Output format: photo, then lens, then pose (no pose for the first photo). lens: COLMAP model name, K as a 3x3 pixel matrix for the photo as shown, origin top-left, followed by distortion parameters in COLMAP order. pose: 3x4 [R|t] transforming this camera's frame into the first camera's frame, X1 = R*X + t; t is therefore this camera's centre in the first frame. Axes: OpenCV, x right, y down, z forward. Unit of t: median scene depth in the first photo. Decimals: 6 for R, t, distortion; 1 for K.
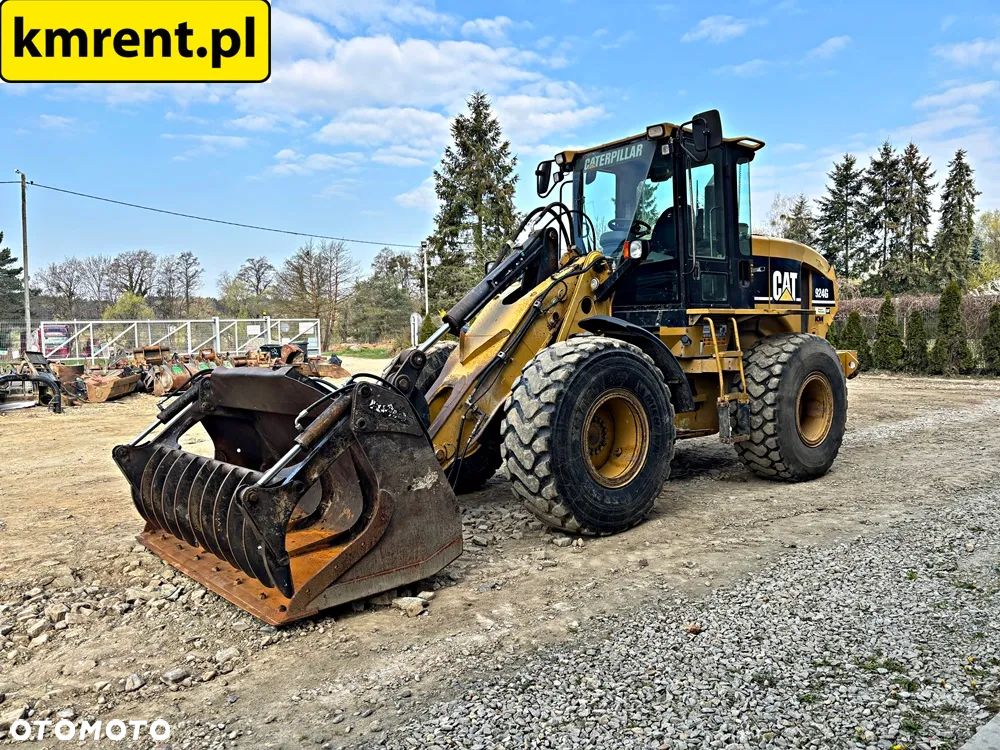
lens RADIAL K [[749.9, 0, 496.9], [0, 749.9, 376.6], [0, 0, 1]] dist [0.042445, -0.043137]
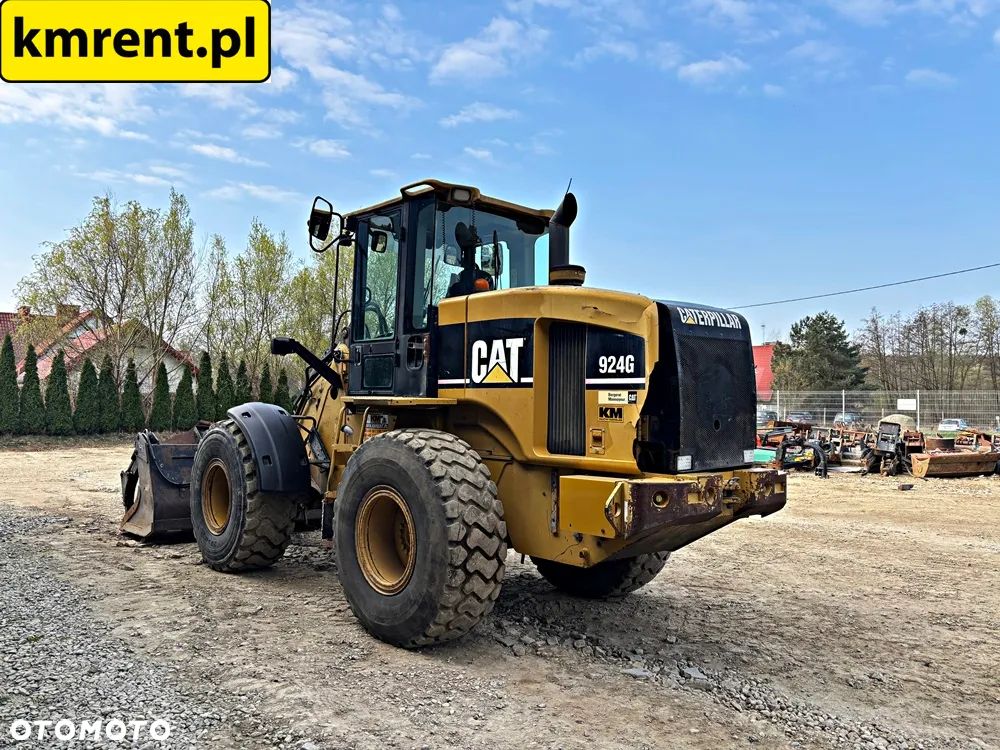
lens RADIAL K [[749.5, 0, 496.3], [0, 749.5, 373.8], [0, 0, 1]] dist [0.044934, -0.047259]
pose [[0.036878, -0.019145, -0.999136, 1.464259], [-0.069846, 0.997322, -0.021688, -0.132915], [0.996876, 0.070585, 0.035442, 1.376952]]
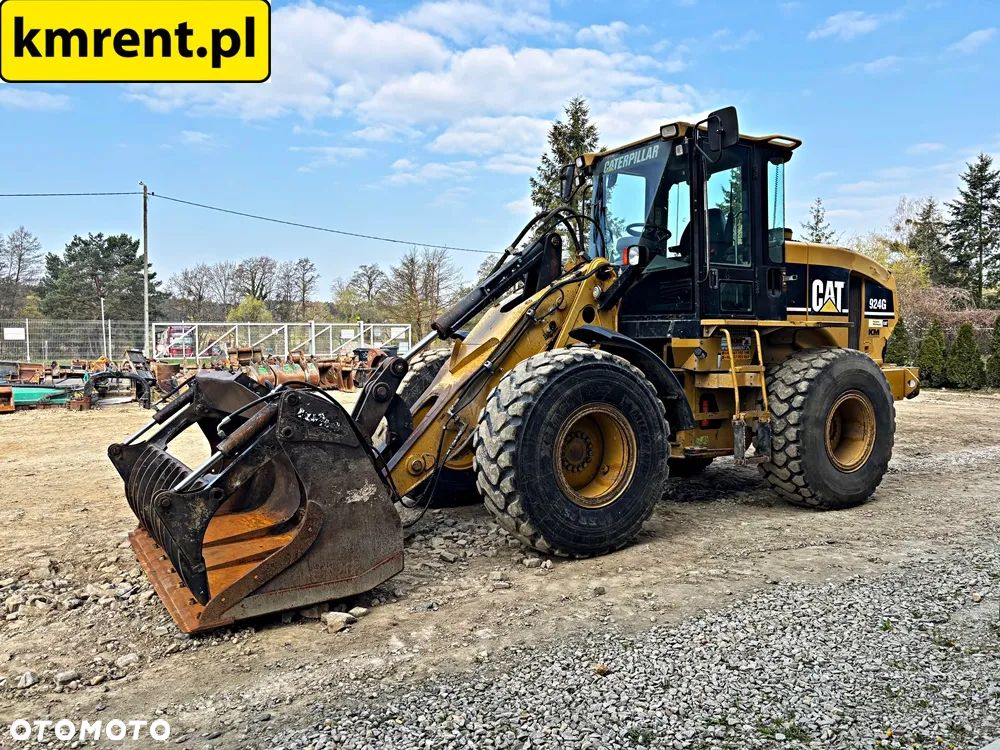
lens RADIAL K [[749.9, 0, 496.9], [0, 749.9, 376.6], [0, 0, 1]] dist [0.042445, -0.043137]
pose [[0.989986, 0.024204, -0.139074, 0.158254], [-0.025412, 0.999653, -0.006915, -0.007094], [0.138858, 0.010380, 0.990258, 0.045028]]
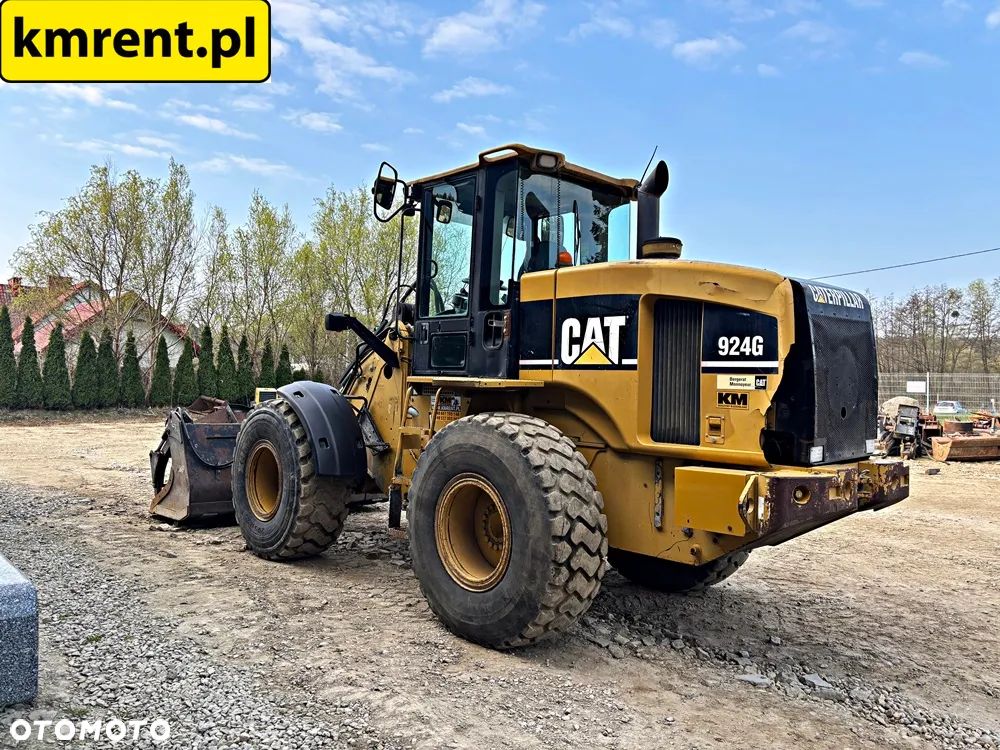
lens RADIAL K [[746.7, 0, 493.7], [0, 746.7, 363.6], [0, 0, 1]] dist [0.046373, -0.045181]
pose [[0.053866, -0.002063, -0.998546, 1.387981], [-0.080093, 0.996767, -0.006380, -0.128236], [0.995331, 0.080320, 0.053527, 1.253169]]
